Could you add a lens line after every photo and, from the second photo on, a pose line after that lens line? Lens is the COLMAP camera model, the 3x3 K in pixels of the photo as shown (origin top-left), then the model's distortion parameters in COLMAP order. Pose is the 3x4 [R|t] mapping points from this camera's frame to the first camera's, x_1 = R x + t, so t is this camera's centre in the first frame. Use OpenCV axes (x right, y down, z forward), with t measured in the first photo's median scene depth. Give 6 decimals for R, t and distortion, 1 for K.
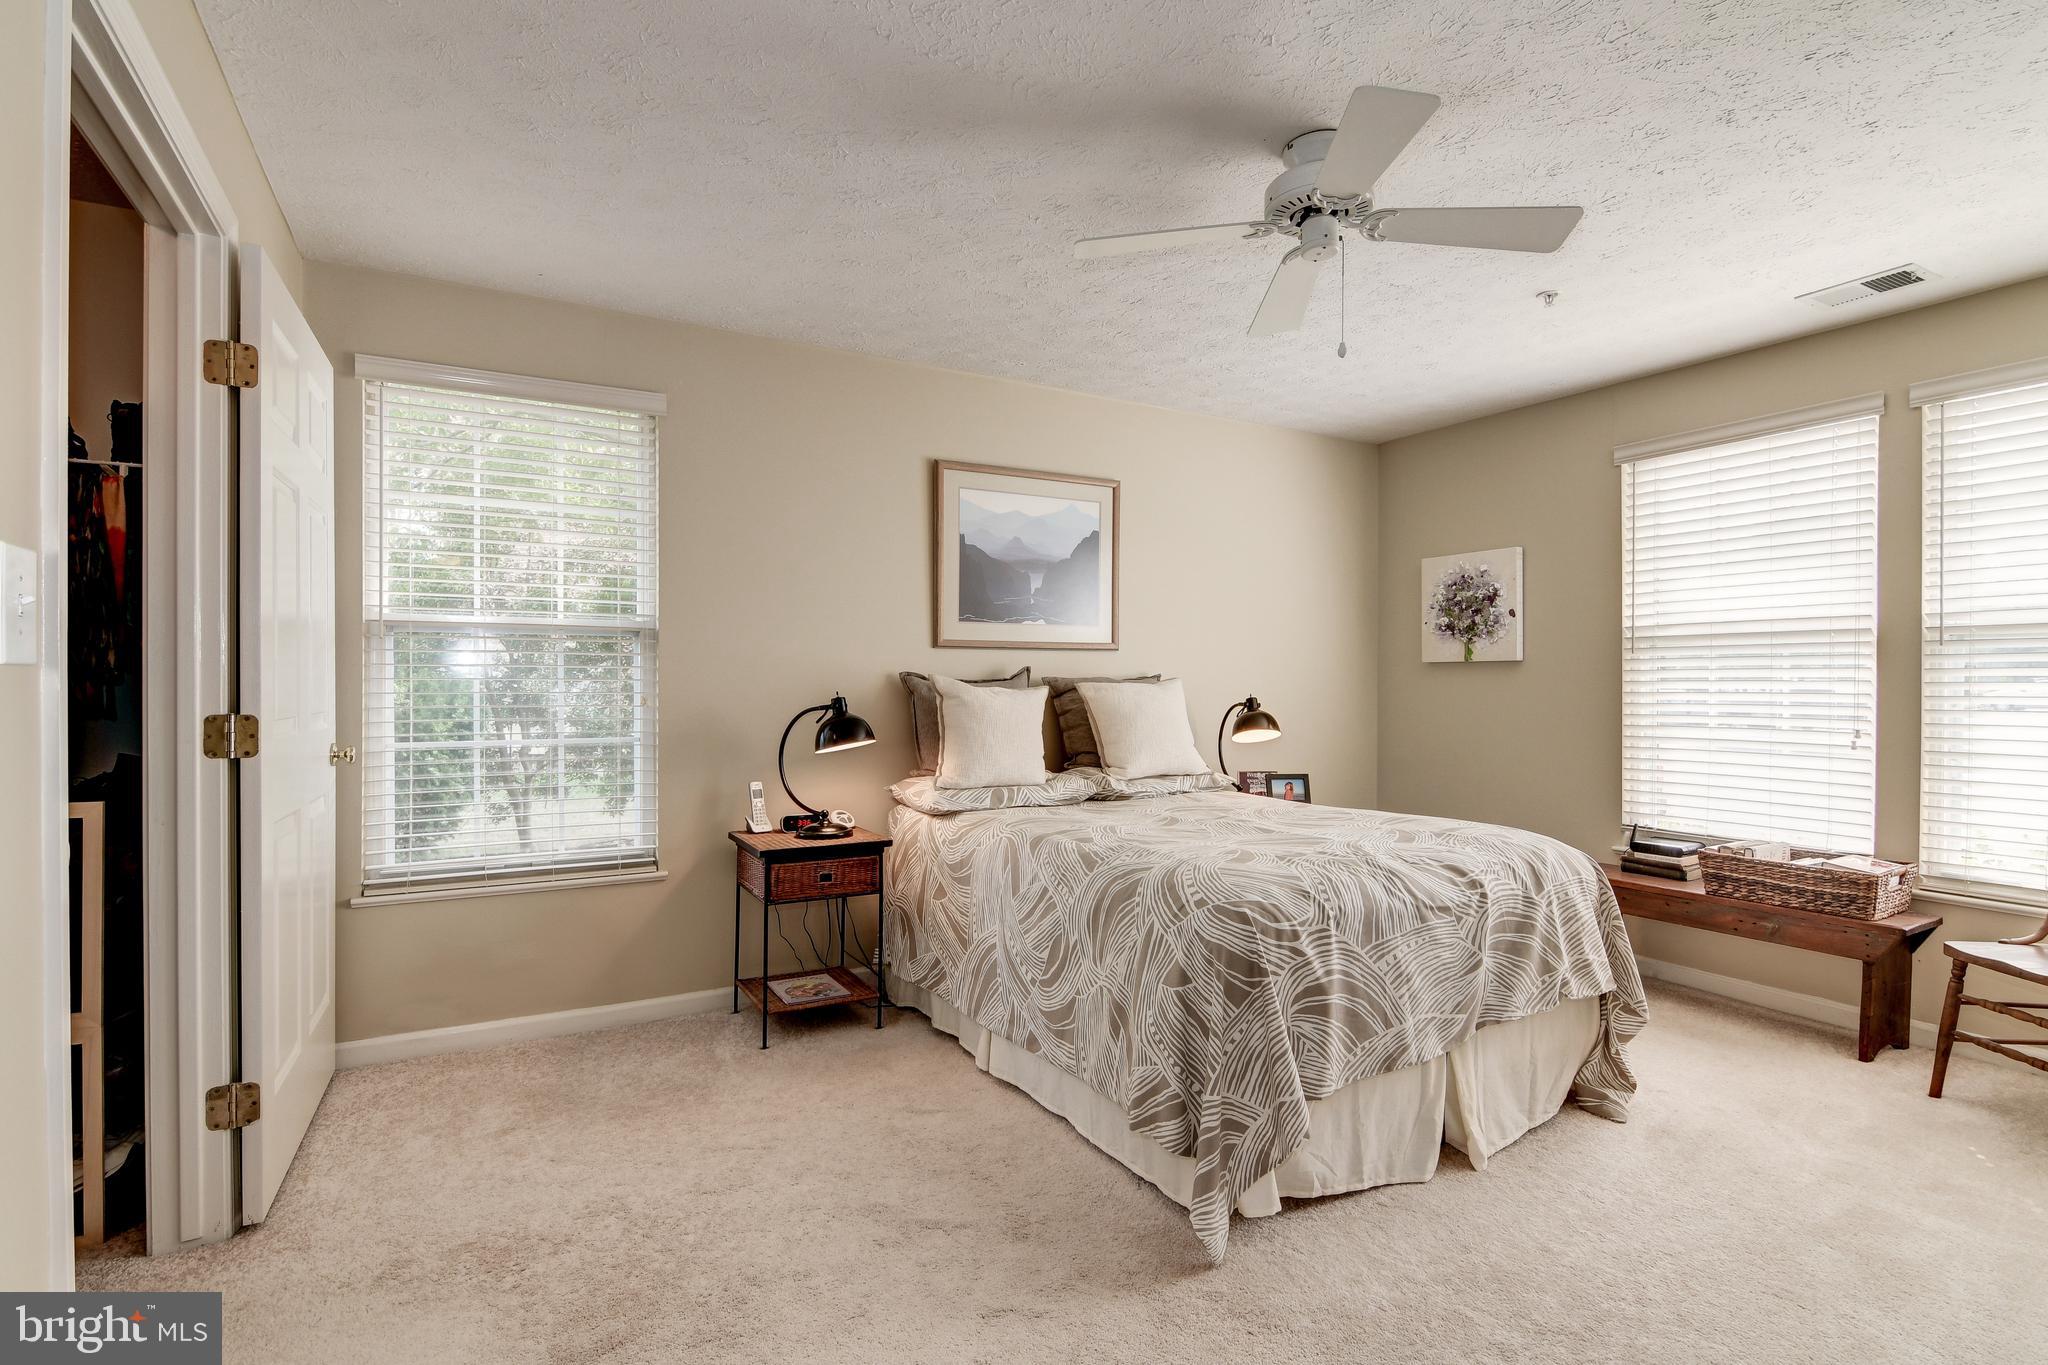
lens RADIAL K [[989.3, 0, 1037.0], [0, 989.3, 671.3], [0, 0, 1]] dist [0.006555, -0.008964]
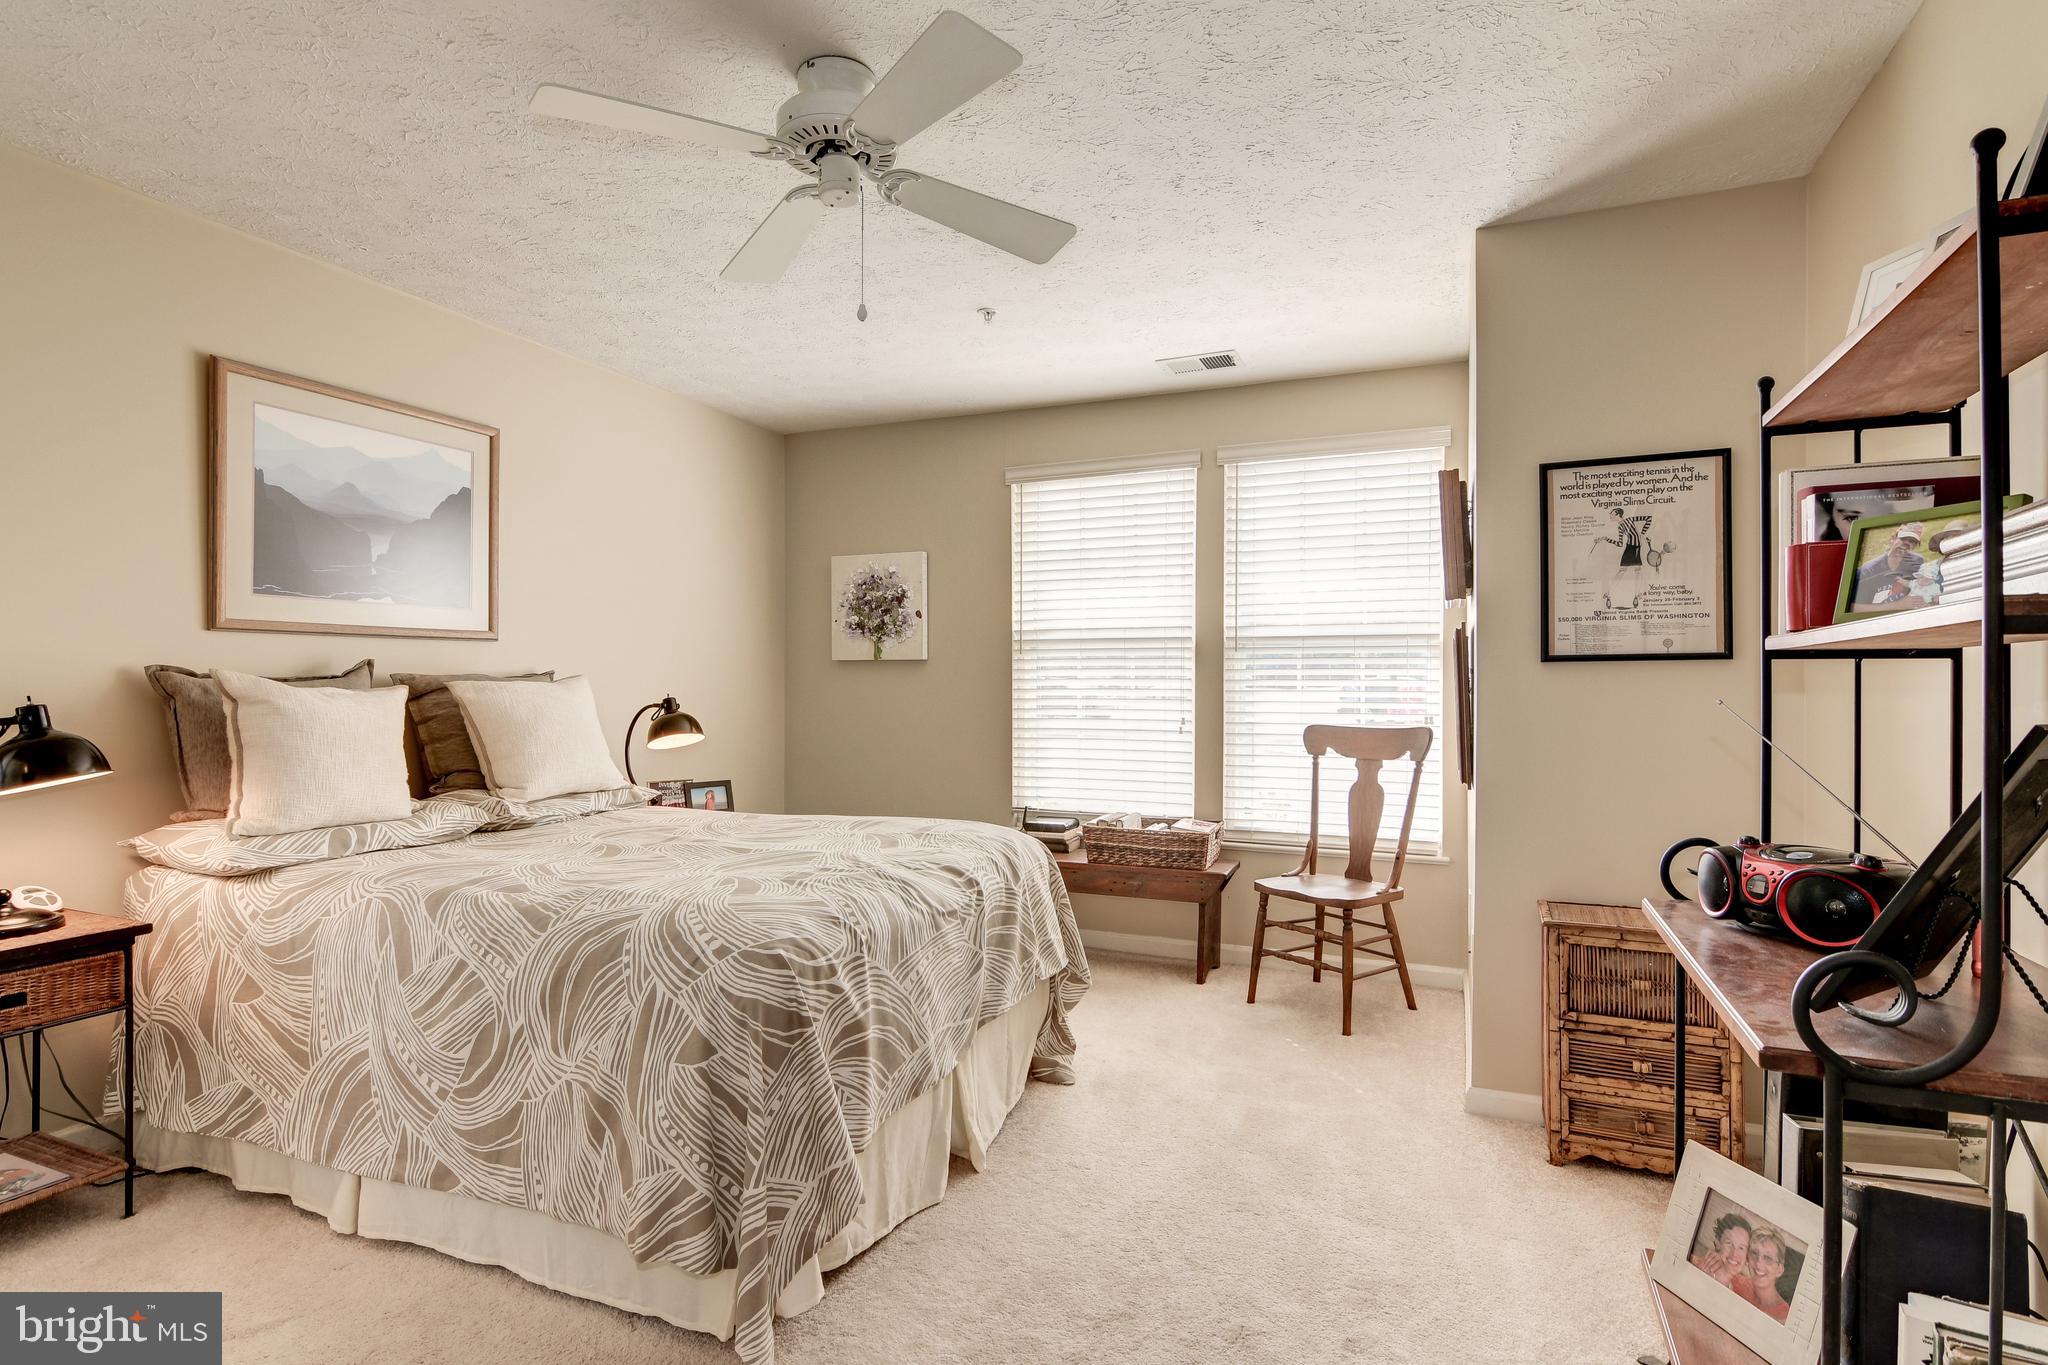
lens RADIAL K [[989.3, 0, 1040.0], [0, 989.3, 676.4], [0, 0, 1]] dist [0.006555, -0.008964]
pose [[0.791086, 0.001520, 0.611703, -0.085140], [-0.005698, 0.999972, 0.004885, 0.001789], [-0.611679, -0.007350, 0.791072, 0.134578]]
